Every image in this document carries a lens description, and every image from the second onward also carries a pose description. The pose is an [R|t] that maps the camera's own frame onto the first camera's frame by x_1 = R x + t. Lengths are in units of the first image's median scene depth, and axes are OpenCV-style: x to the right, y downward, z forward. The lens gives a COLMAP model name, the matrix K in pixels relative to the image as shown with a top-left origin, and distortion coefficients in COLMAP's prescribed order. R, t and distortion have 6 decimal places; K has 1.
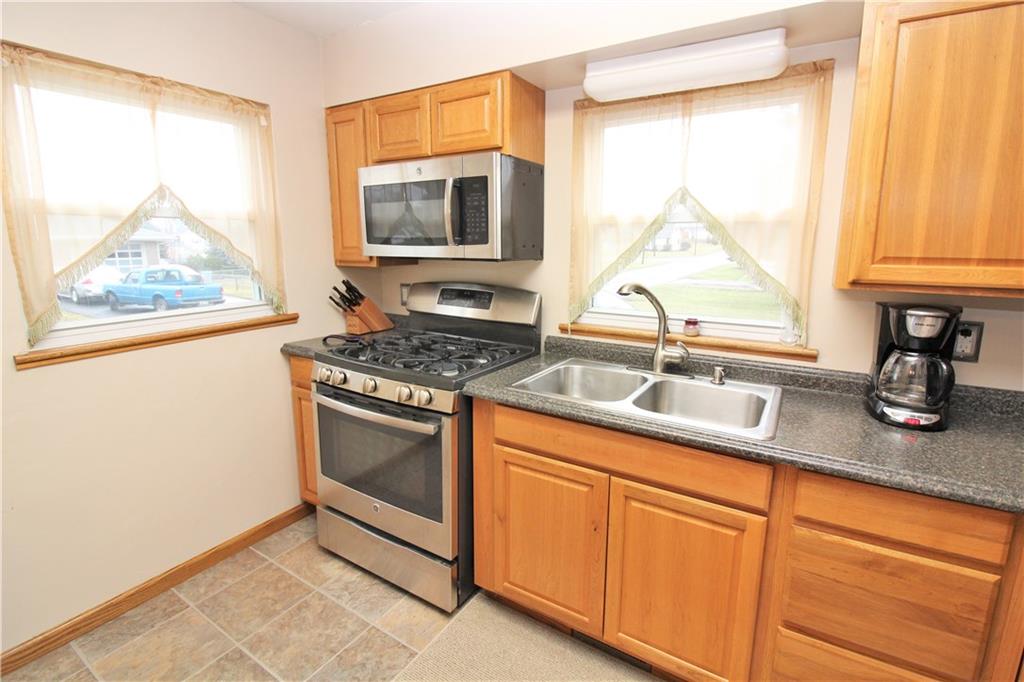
lens RADIAL K [[480.1, 0, 512.0], [0, 480.1, 328.1], [0, 0, 1]] dist [0.001595, -0.012209]
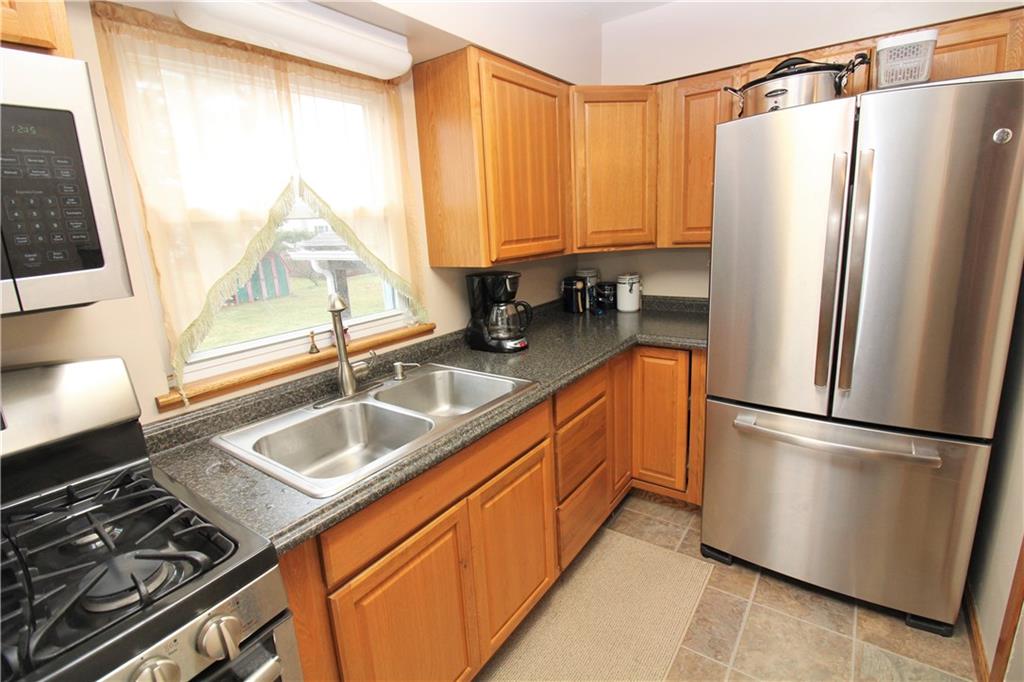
lens RADIAL K [[480.1, 0, 512.0], [0, 480.1, 328.1], [0, 0, 1]] dist [0.001595, -0.012209]
pose [[0.068751, -0.220519, 0.972957, -0.507446], [0.223456, 0.953889, 0.200408, -0.134513], [-0.972286, 0.203635, 0.114857, 0.631201]]
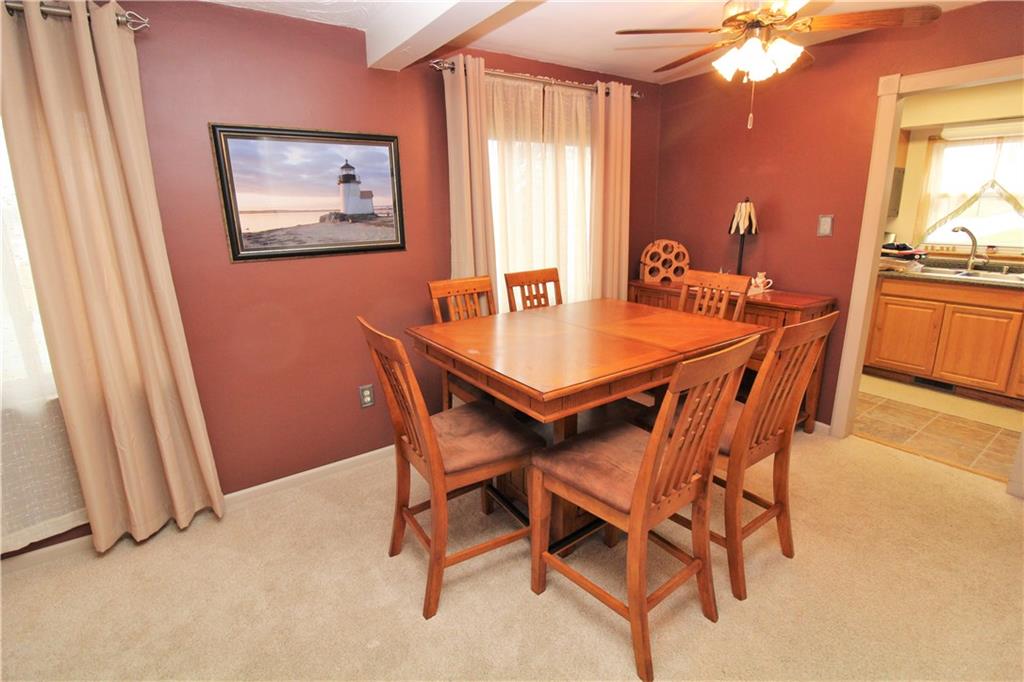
lens RADIAL K [[480.1, 0, 512.0], [0, 480.1, 328.1], [0, 0, 1]] dist [0.001595, -0.012209]
pose [[0.919093, 0.067720, -0.388178, -0.716146], [-0.039185, 0.995946, 0.080970, 0.258450], [0.392088, -0.059208, 0.918020, -1.725648]]
